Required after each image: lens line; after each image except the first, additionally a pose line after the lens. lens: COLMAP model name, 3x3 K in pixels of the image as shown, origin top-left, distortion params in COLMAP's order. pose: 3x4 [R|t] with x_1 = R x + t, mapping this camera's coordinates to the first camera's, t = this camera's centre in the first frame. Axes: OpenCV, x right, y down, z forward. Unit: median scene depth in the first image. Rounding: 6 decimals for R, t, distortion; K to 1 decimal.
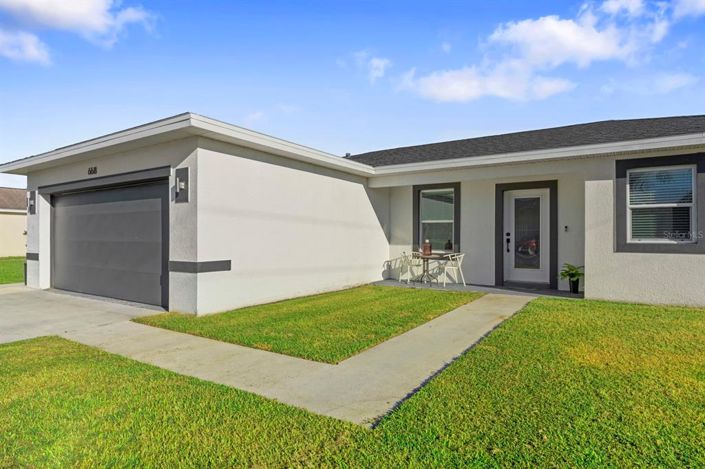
lens RADIAL K [[381.8, 0, 352.5], [0, 381.8, 234.5], [0, 0, 1]] dist [-0.001257, 0.000260]
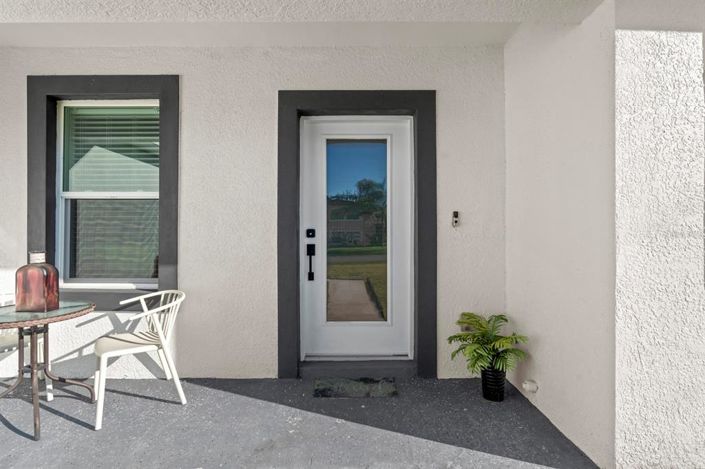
lens RADIAL K [[339.7, 0, 352.5], [0, 339.7, 234.5], [0, 0, 1]] dist [-0.000327, -0.000098]
pose [[0.853226, -0.004027, 0.521526, 0.267187], [0.003165, 0.999992, 0.002543, 0.000175], [-0.521532, -0.000519, 0.853232, 0.691320]]
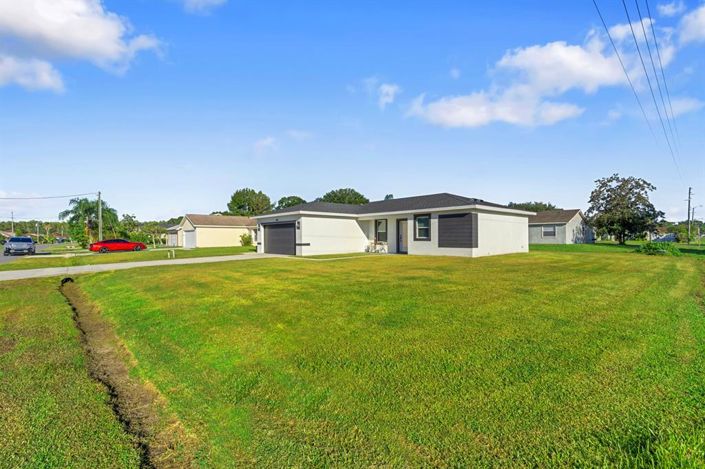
lens RADIAL K [[314.5, 0, 354.2], [0, 314.5, 242.6], [0, 0, 1]] dist [0.256131, 0.000020]
pose [[0.963687, -0.003906, -0.267007, 0.711648], [0.011850, 0.999534, 0.028148, -0.020706], [0.266772, -0.030290, 0.963283, -1.460309]]
